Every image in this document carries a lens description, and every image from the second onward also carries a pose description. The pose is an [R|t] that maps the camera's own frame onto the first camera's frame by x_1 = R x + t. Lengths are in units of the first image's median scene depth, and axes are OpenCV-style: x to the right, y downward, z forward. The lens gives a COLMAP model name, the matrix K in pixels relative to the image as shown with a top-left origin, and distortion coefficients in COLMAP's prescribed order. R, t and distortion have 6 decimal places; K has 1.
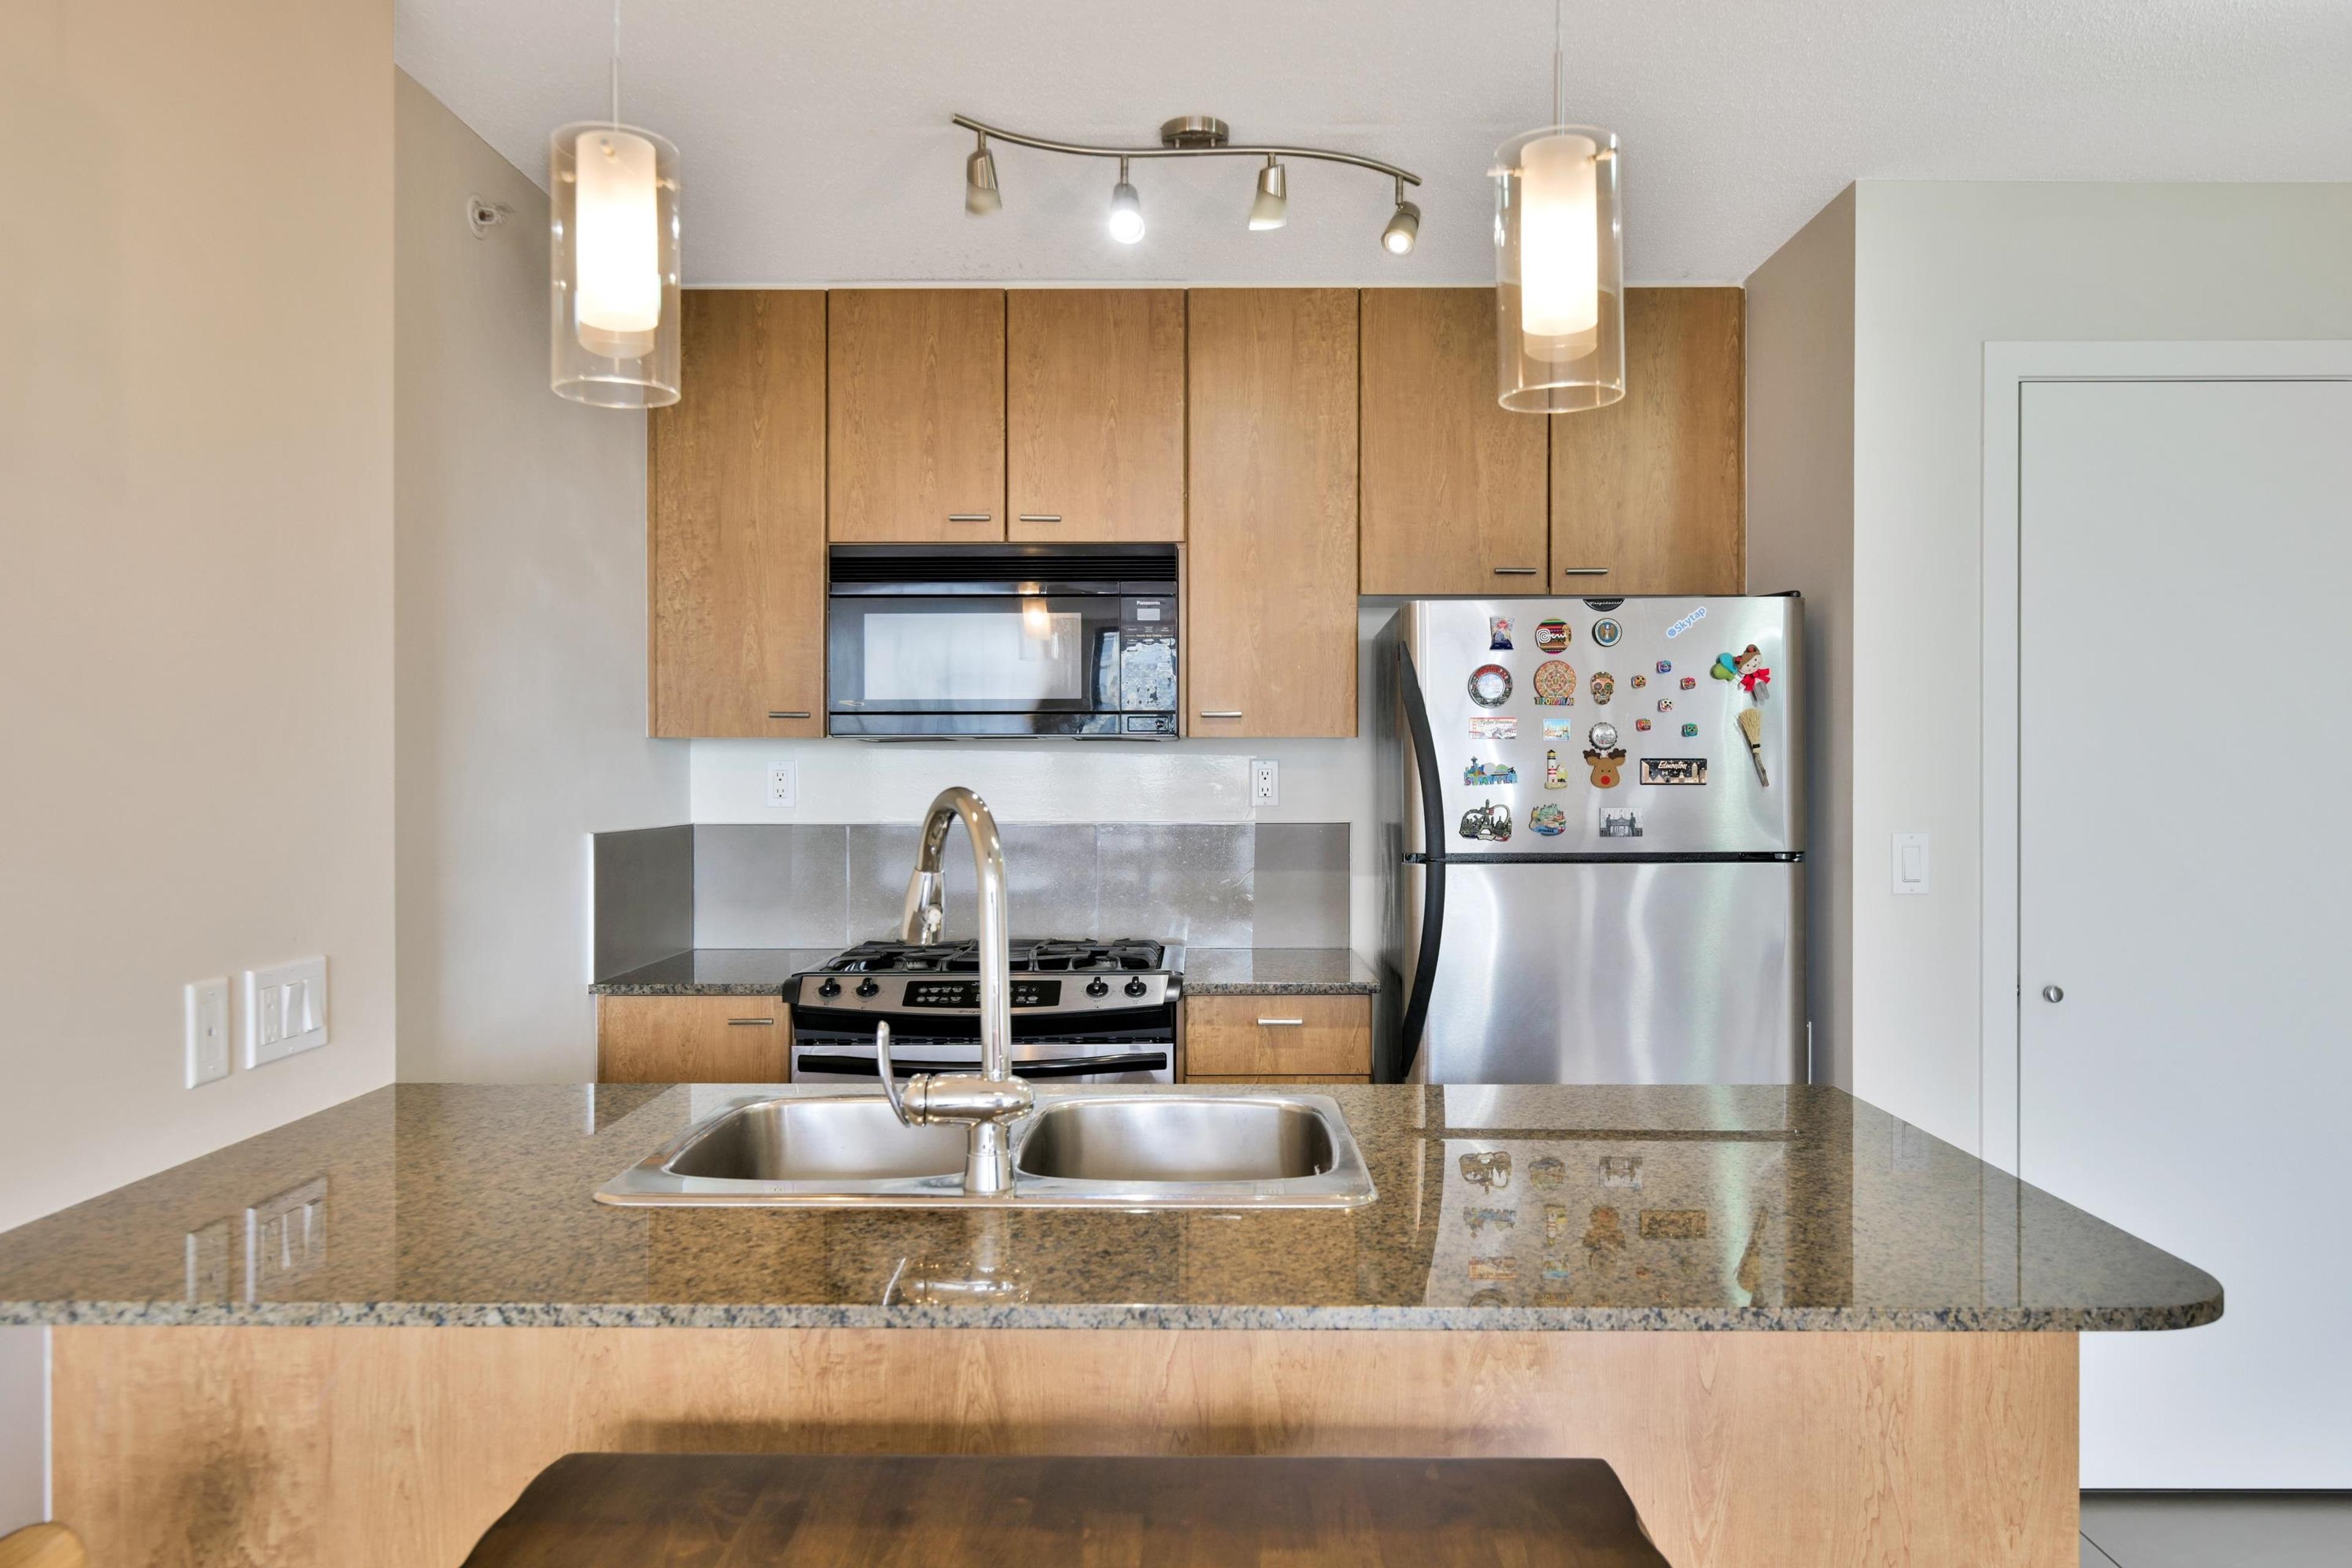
lens RADIAL K [[1632.0, 0, 1177.8], [0, 1632.0, 776.7], [0, 0, 1]] dist [-0.004658, -0.000521]
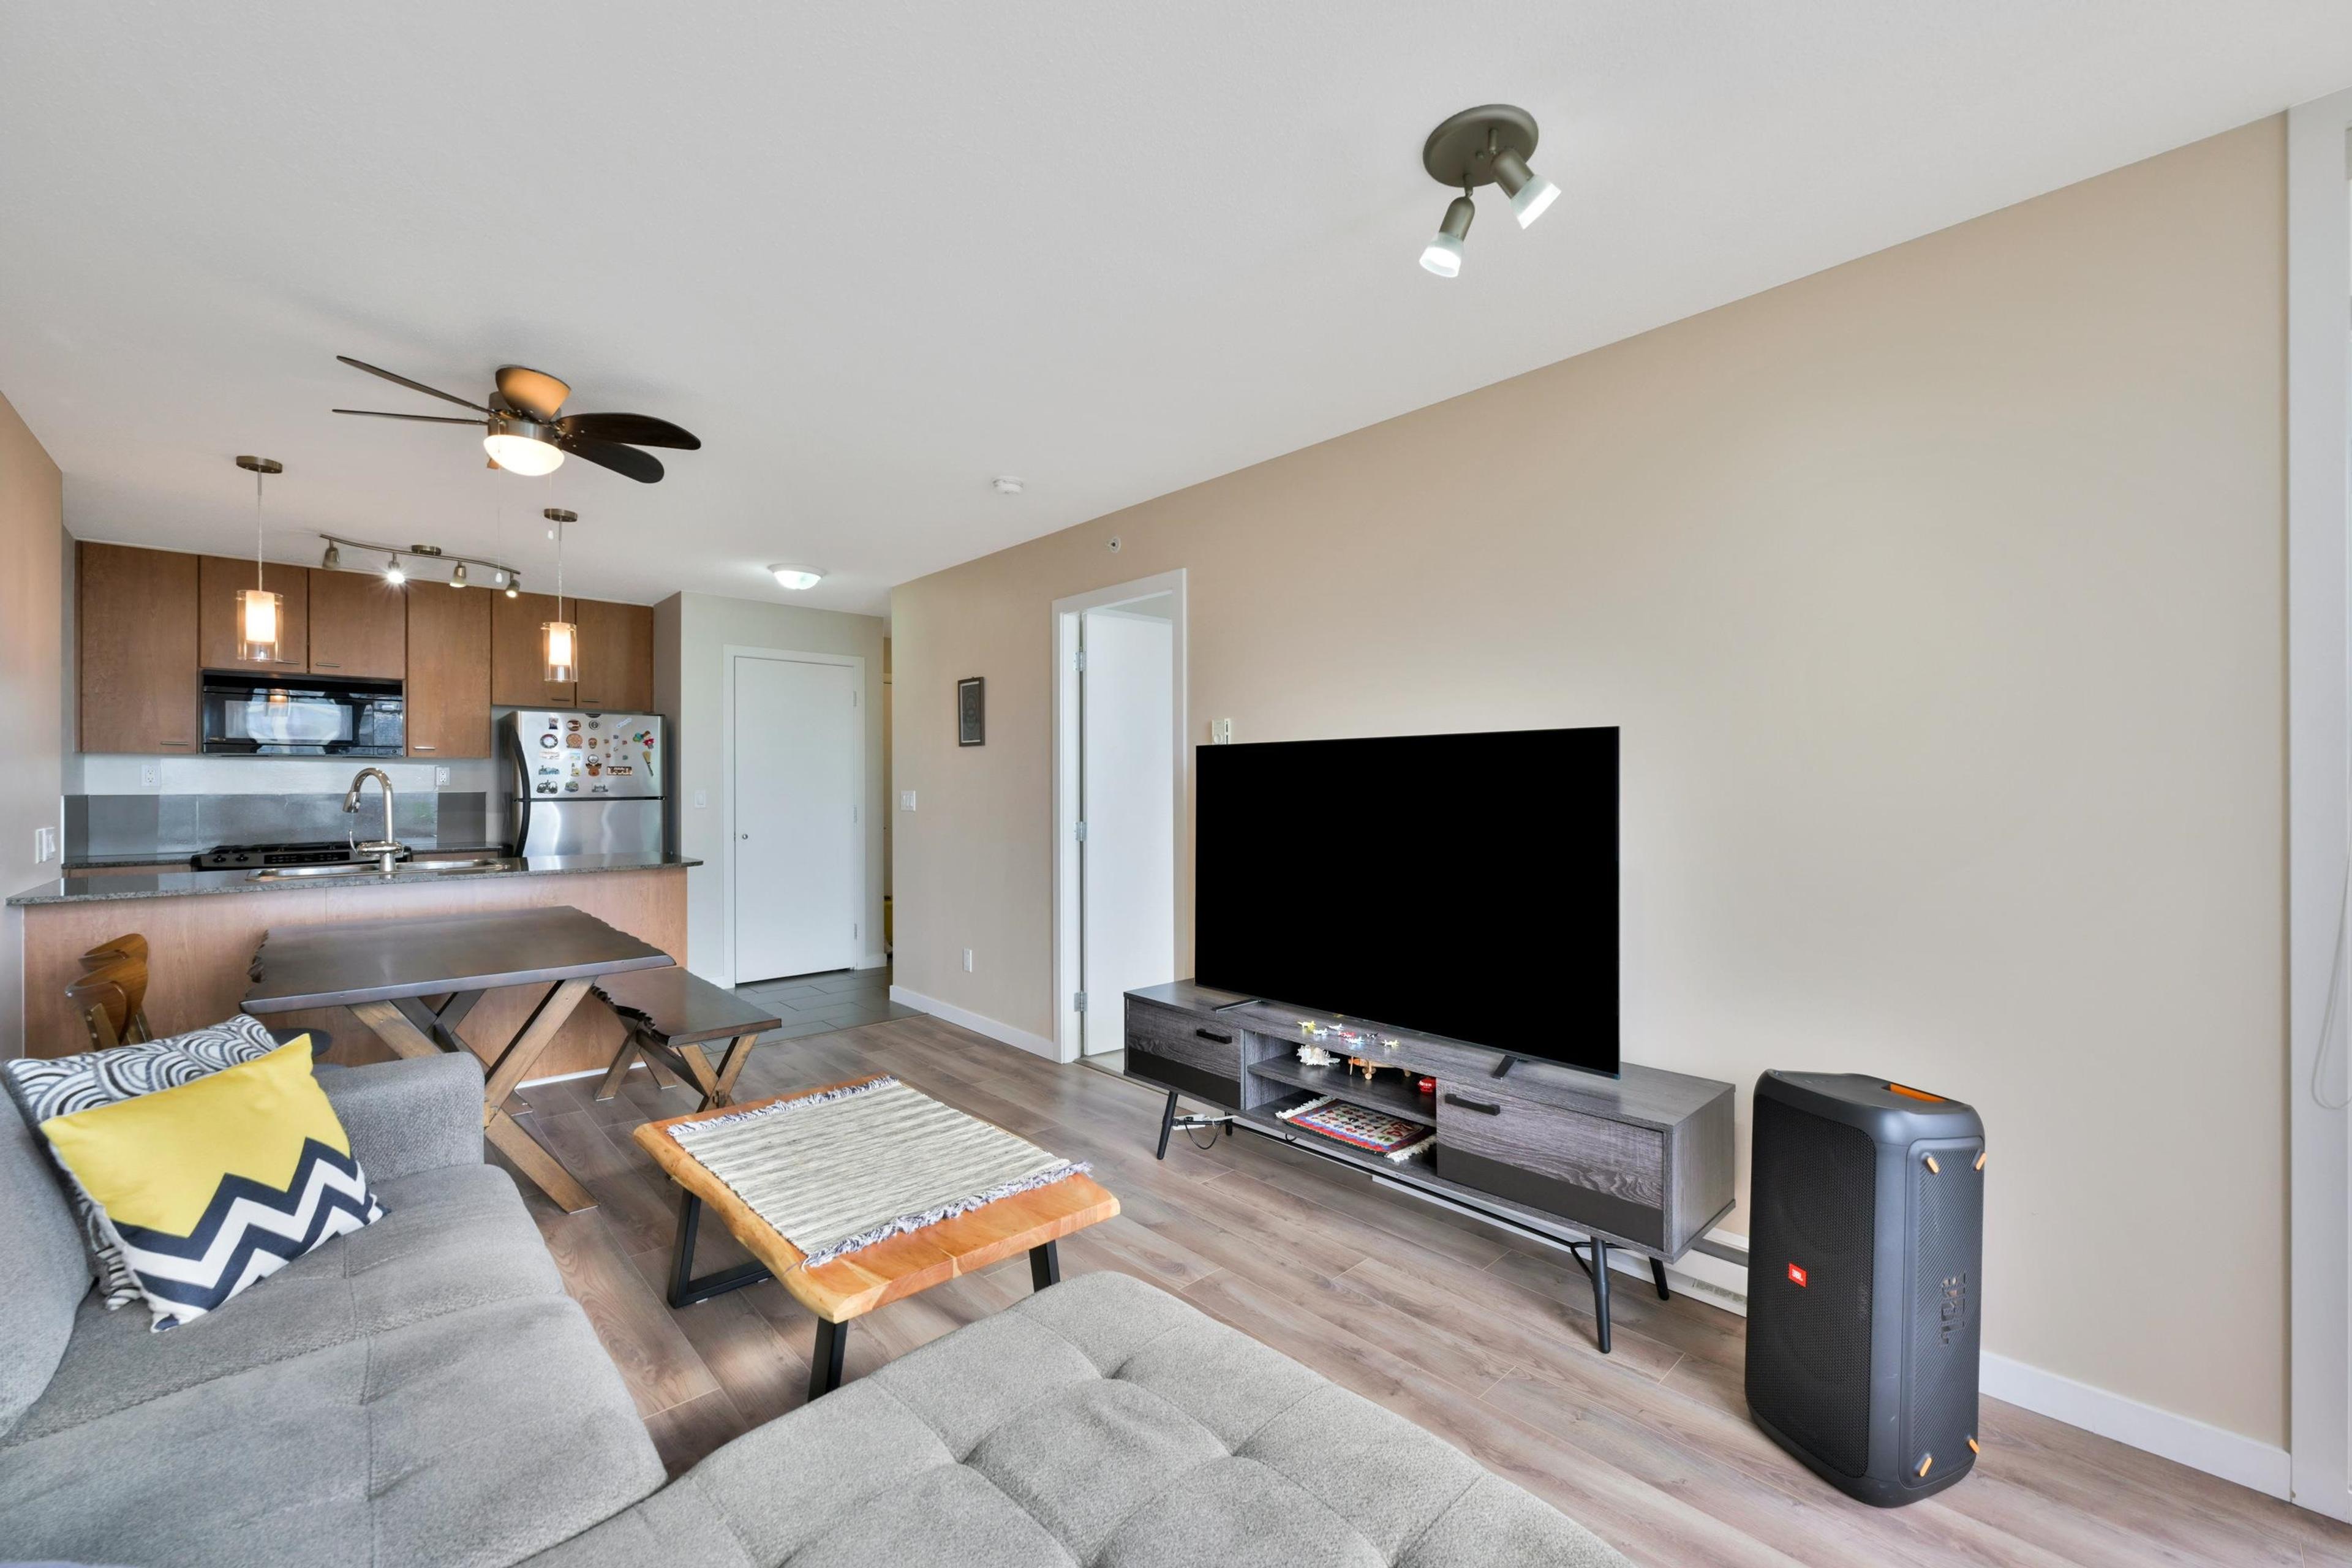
lens RADIAL K [[944.4, 0, 1186.5], [0, 944.4, 785.0], [0, 0, 1]] dist [-0.000253, 0.000071]
pose [[0.721427, -0.001968, 0.692488, -0.156891], [0.006725, 0.999969, -0.004164, 0.037823], [-0.692458, 0.007661, 0.721417, -1.013977]]
